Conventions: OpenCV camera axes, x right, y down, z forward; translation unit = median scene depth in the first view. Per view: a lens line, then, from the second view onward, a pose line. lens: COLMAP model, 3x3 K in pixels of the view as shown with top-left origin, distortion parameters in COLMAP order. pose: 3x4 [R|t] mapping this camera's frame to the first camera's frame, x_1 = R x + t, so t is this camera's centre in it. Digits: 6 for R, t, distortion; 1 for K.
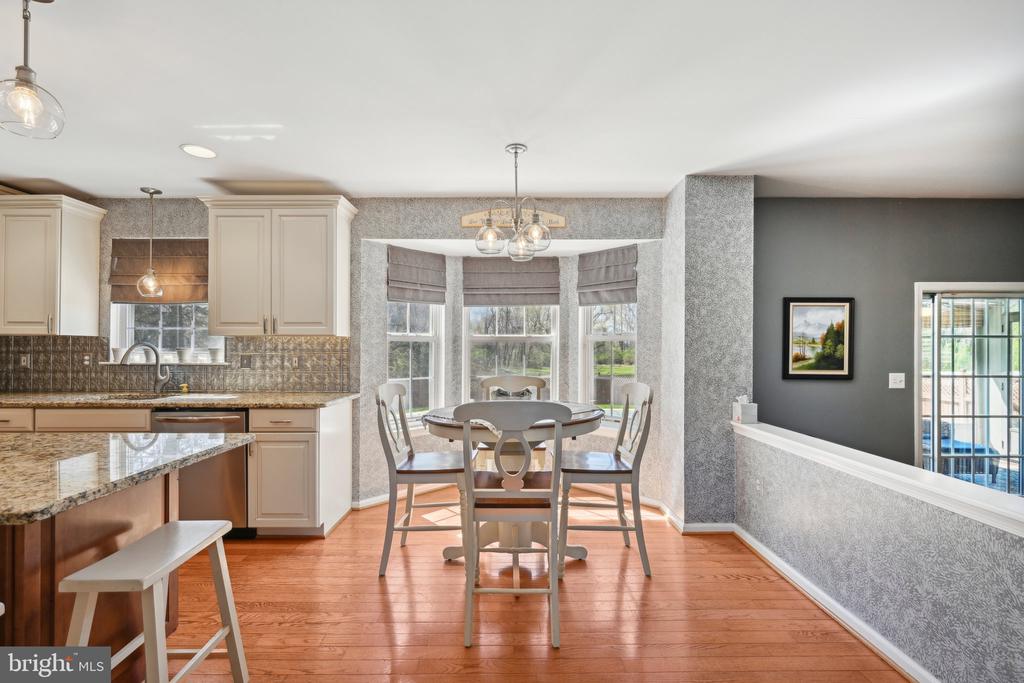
lens RADIAL K [[447.6, 0, 509.9], [0, 447.6, 345.7], [0, 0, 1]] dist [-0.000913, 0.000827]
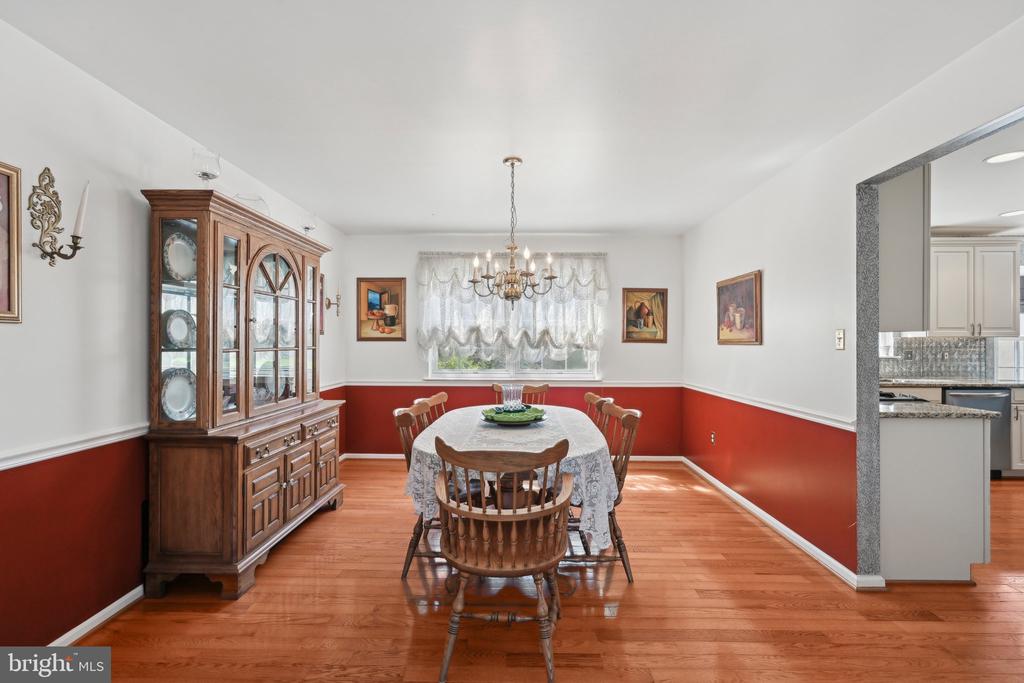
lens RADIAL K [[447.6, 0, 507.1], [0, 447.6, 341.8], [0, 0, 1]] dist [-0.000913, 0.000827]
pose [[0.999576, 0.001377, -0.029085, -1.769885], [-0.001313, 0.999997, 0.002234, -0.007415], [0.029088, -0.002194, 0.999574, -0.403795]]
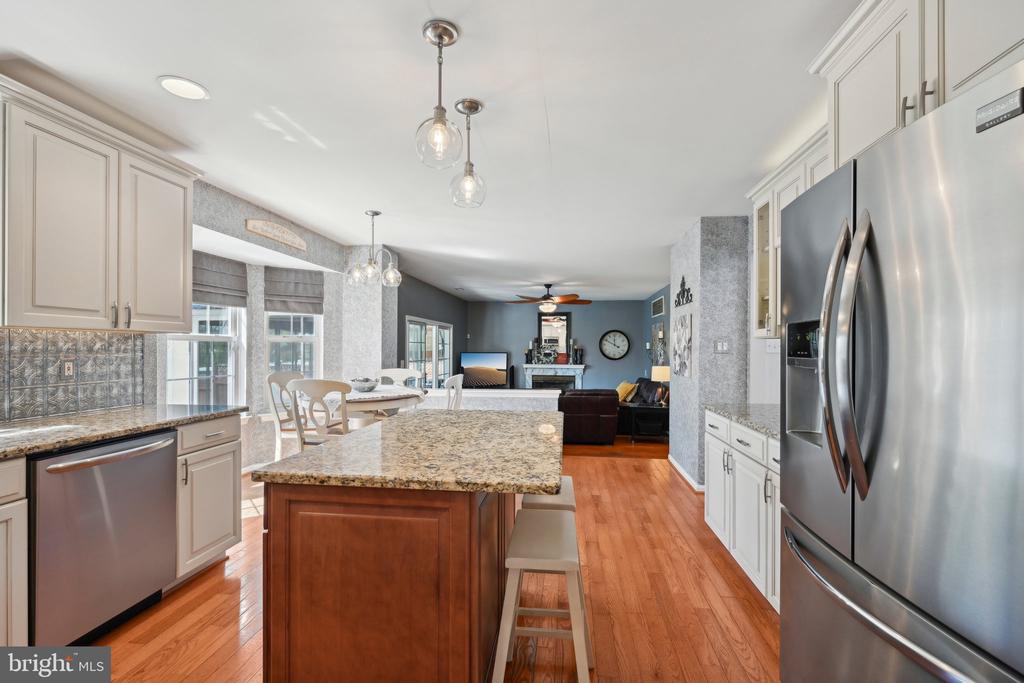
lens RADIAL K [[447.6, 0, 512.0], [0, 447.6, 346.4], [0, 0, 1]] dist [-0.000913, 0.000827]
pose [[0.127766, 0.003156, 0.991799, -1.043031], [-0.007493, 0.999969, -0.002217, -0.000534], [-0.991776, -0.007148, 0.127786, 0.265166]]
